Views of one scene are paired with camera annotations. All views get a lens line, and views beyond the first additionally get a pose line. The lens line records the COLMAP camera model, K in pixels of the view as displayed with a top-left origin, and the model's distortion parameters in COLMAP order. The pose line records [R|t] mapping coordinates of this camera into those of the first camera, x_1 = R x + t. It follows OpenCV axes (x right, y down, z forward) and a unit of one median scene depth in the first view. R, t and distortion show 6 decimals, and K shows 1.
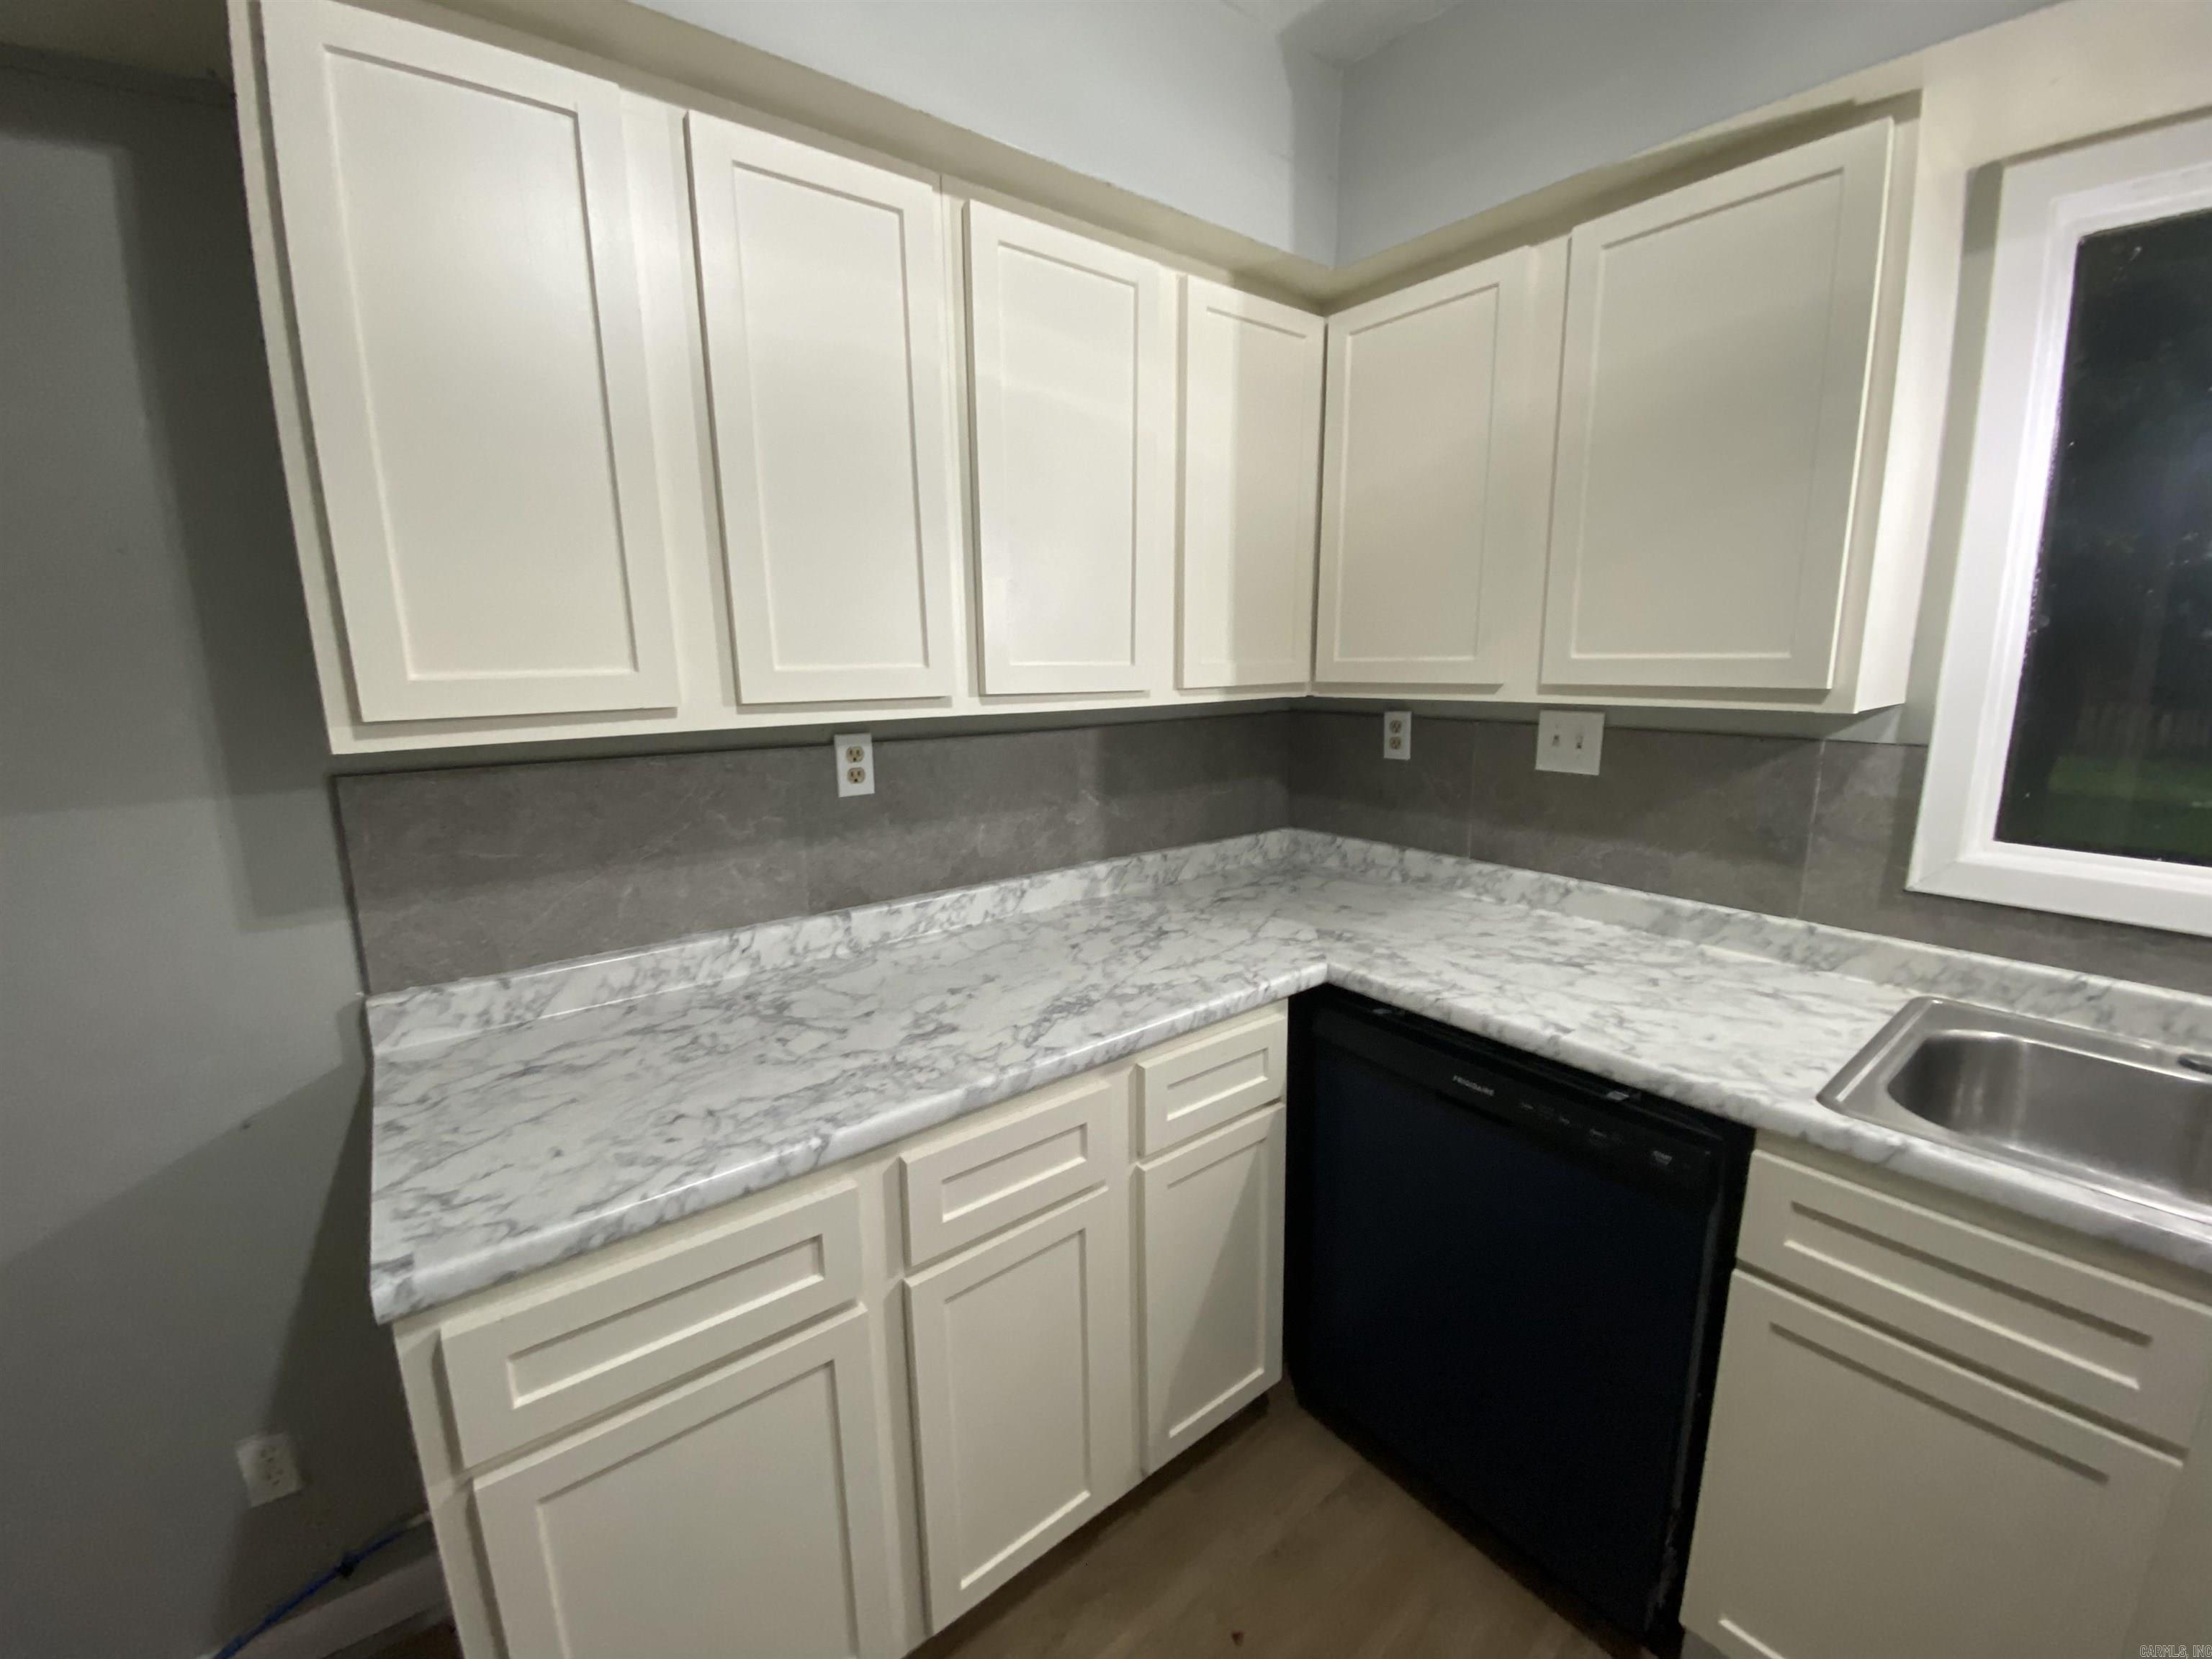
lens RADIAL K [[884.1, 0, 1106.5], [0, 884.1, 825.7], [0, 0, 1]] dist [0.004962, -0.014523]
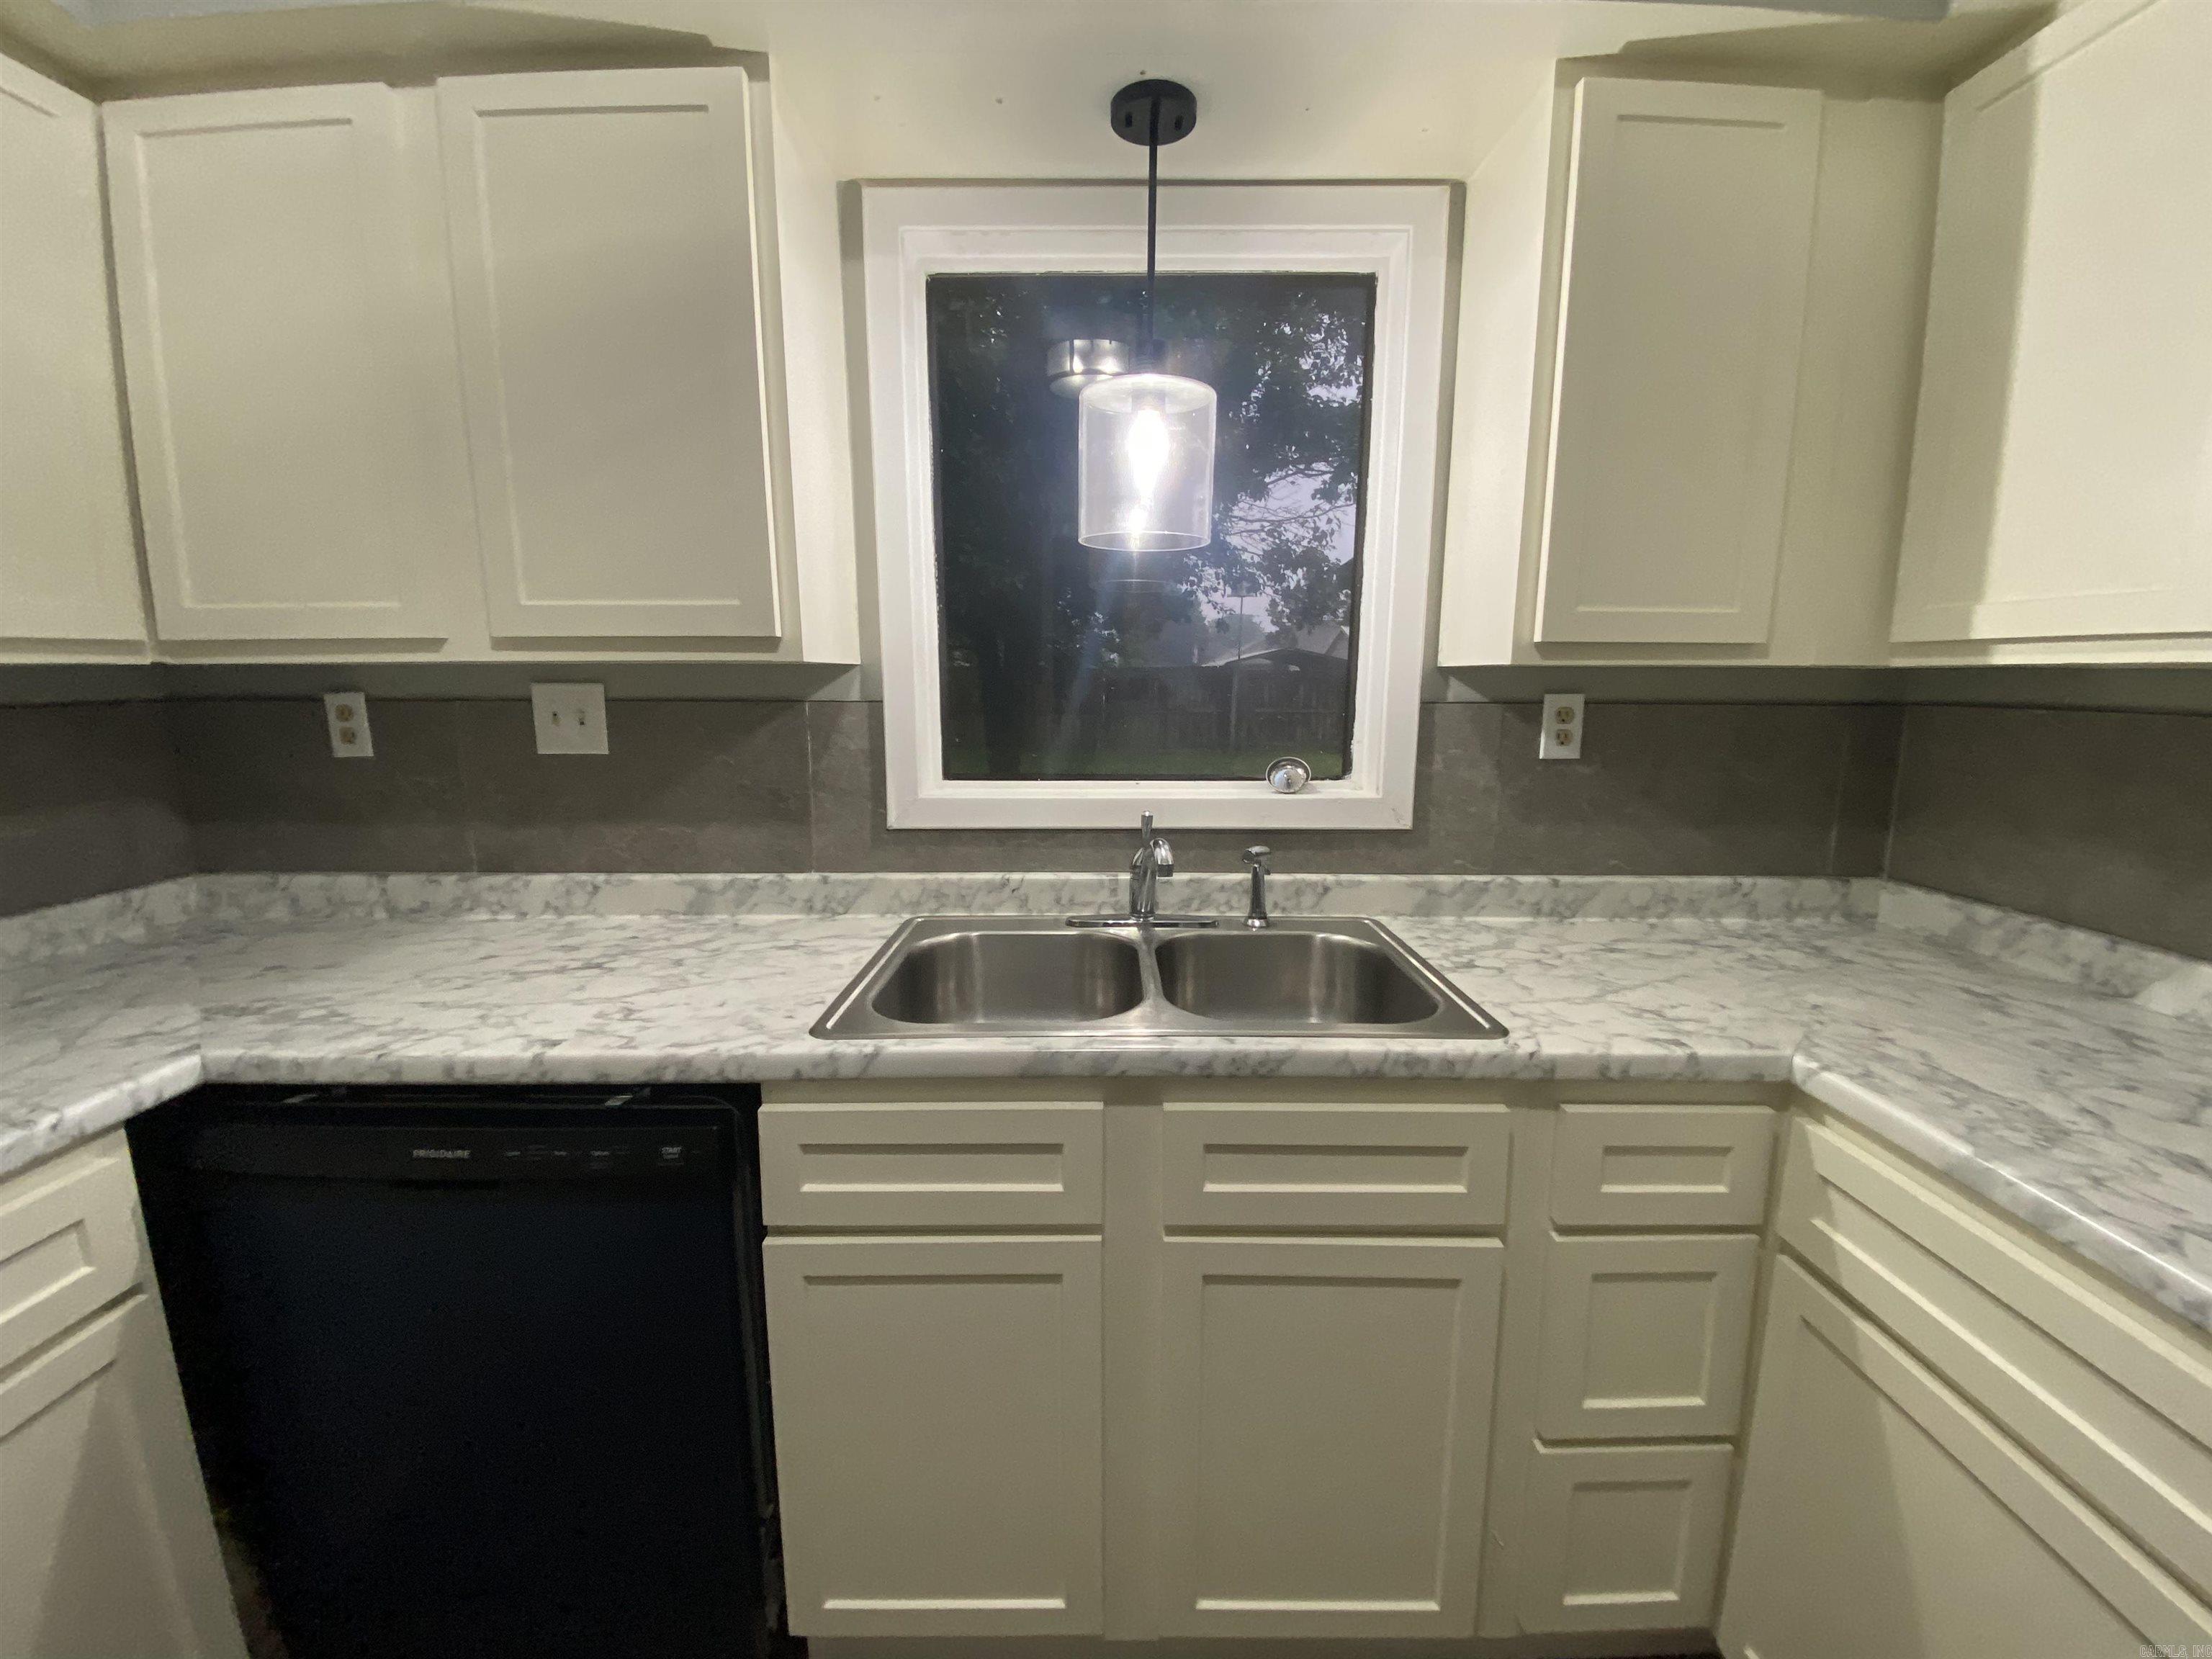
lens RADIAL K [[884.1, 0, 1106.5], [0, 884.1, 825.7], [0, 0, 1]] dist [0.004962, -0.014523]
pose [[0.615594, -0.117606, 0.779239, 0.188269], [0.145212, 0.988798, 0.034517, 0.066954], [-0.774569, 0.091906, 0.625776, 0.067882]]
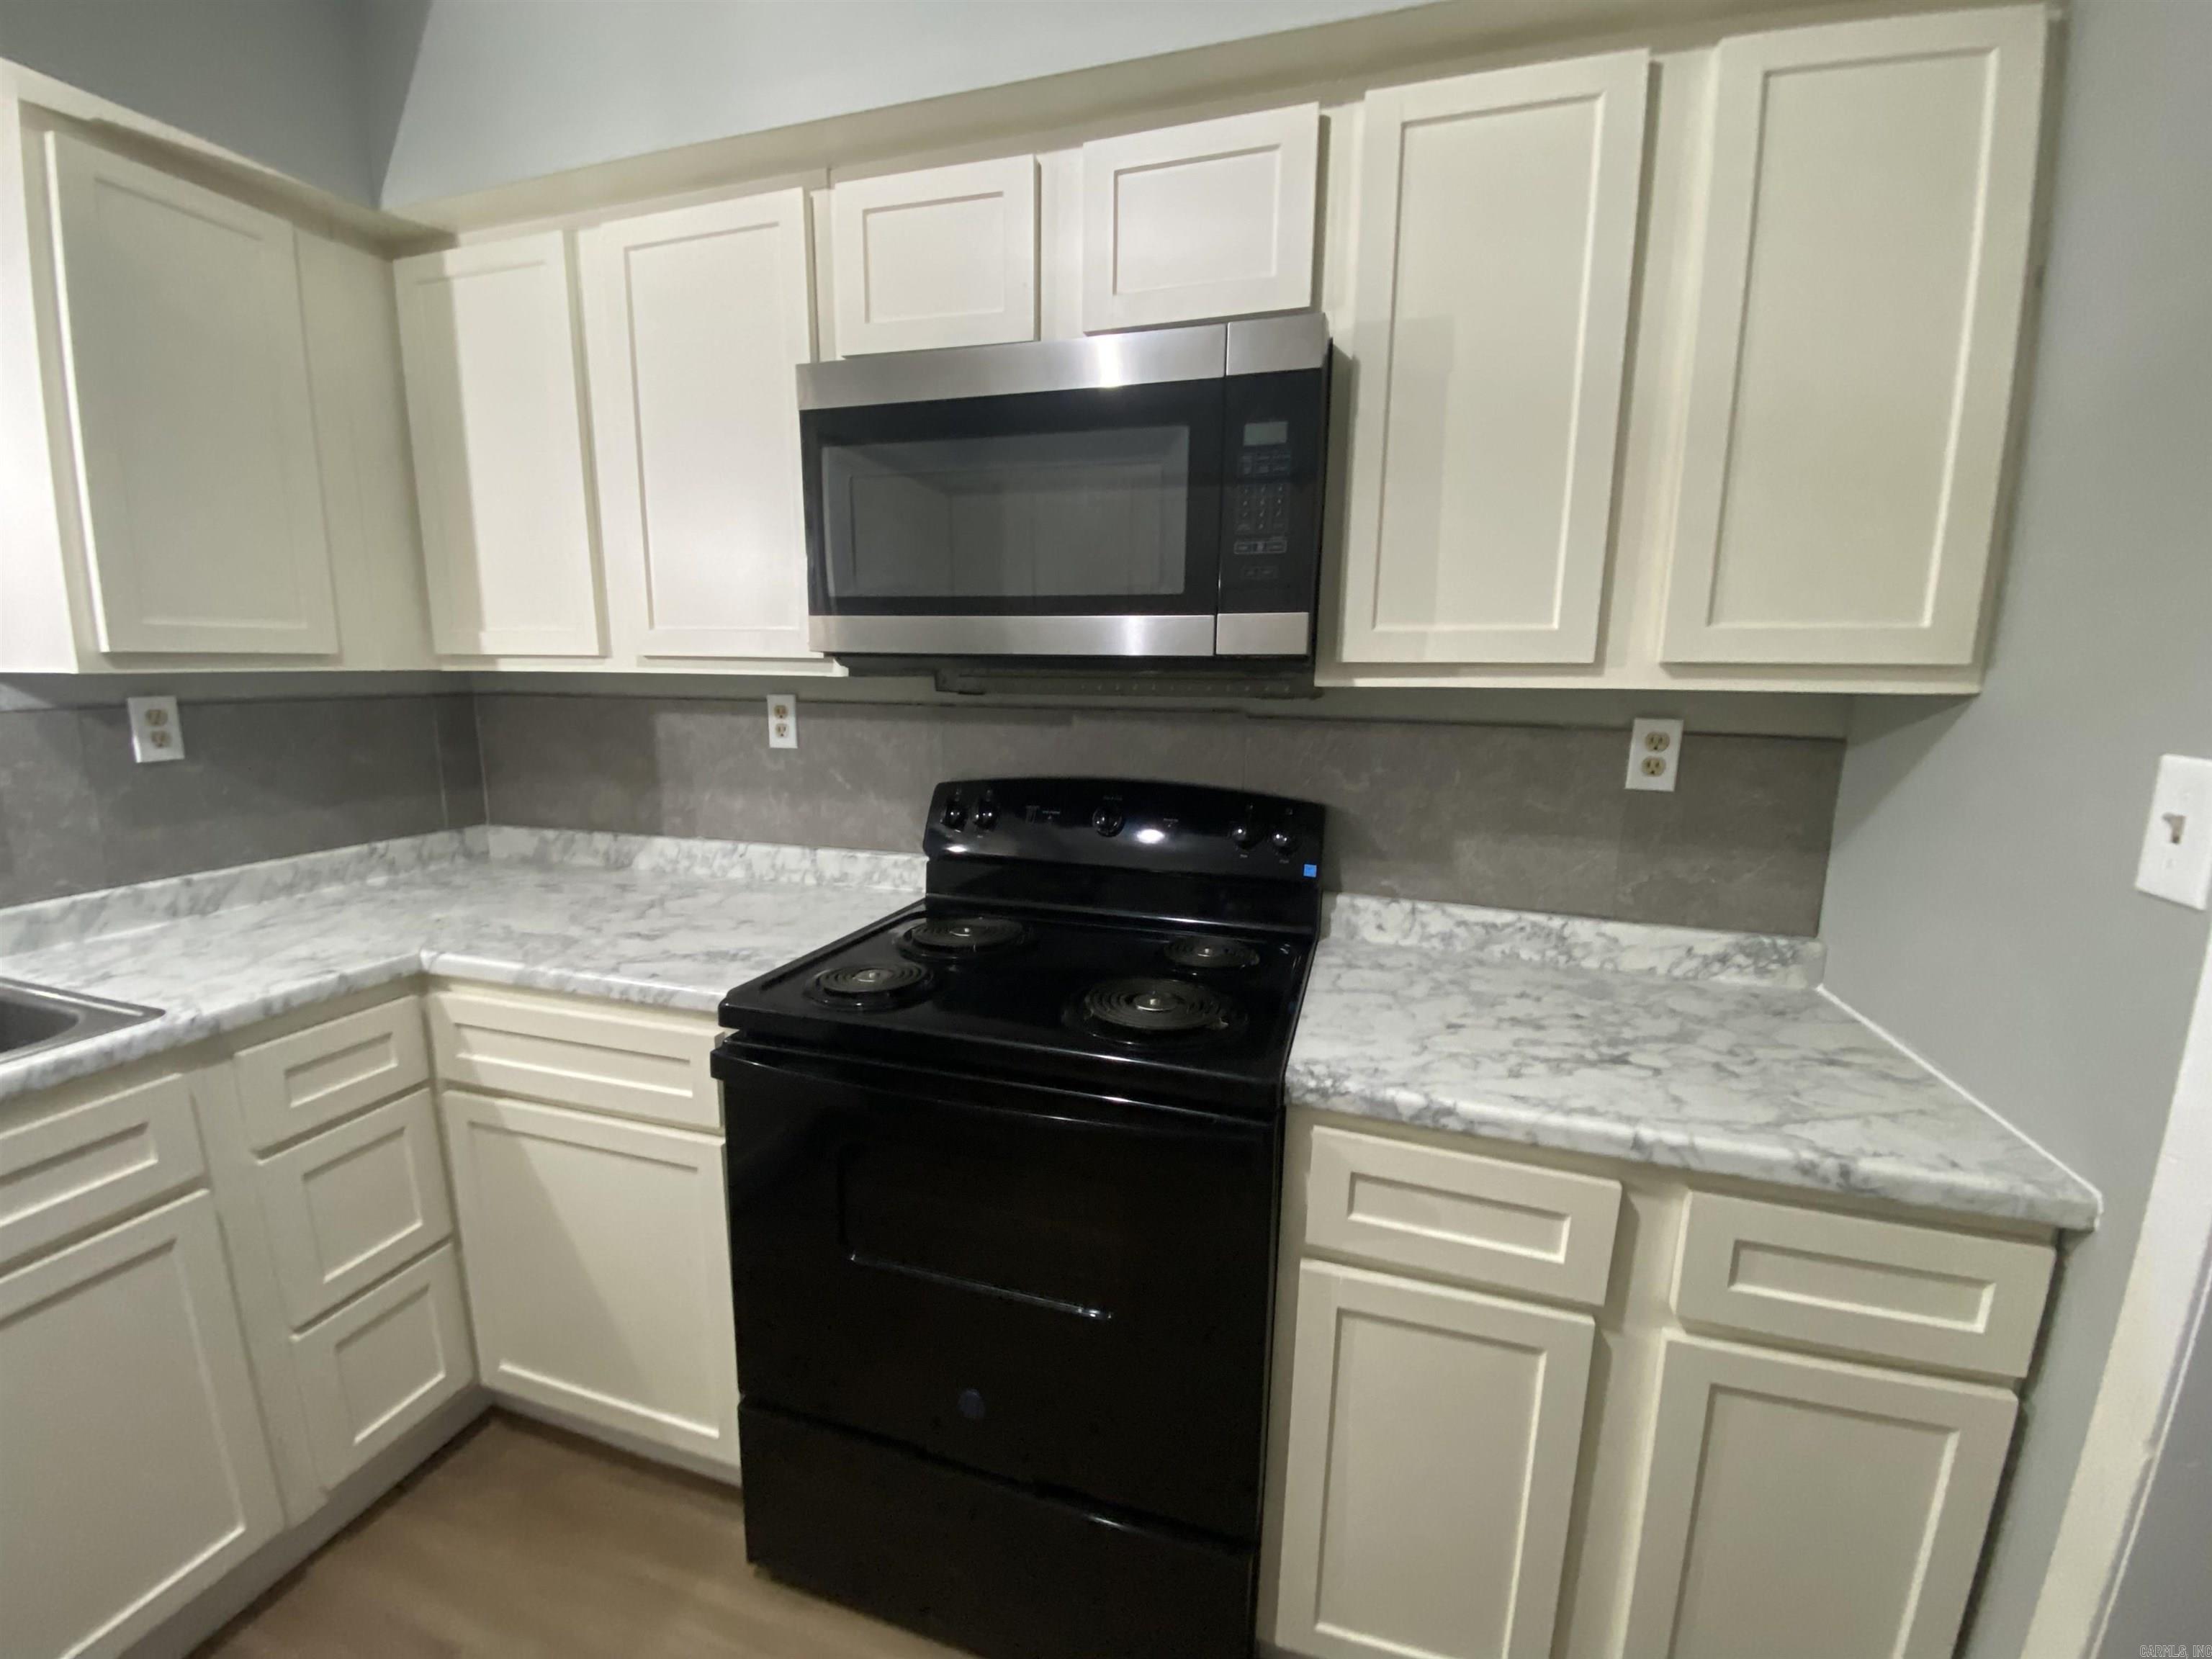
lens RADIAL K [[892.9, 0, 1100.1], [0, 892.9, 820.0], [0, 0, 1]] dist [0.031937, -0.027402]
pose [[-0.573551, -0.135568, 0.807874, -0.170229], [0.153573, 0.950930, 0.268603, 0.055253], [-0.804646, 0.278125, -0.524587, -0.021273]]
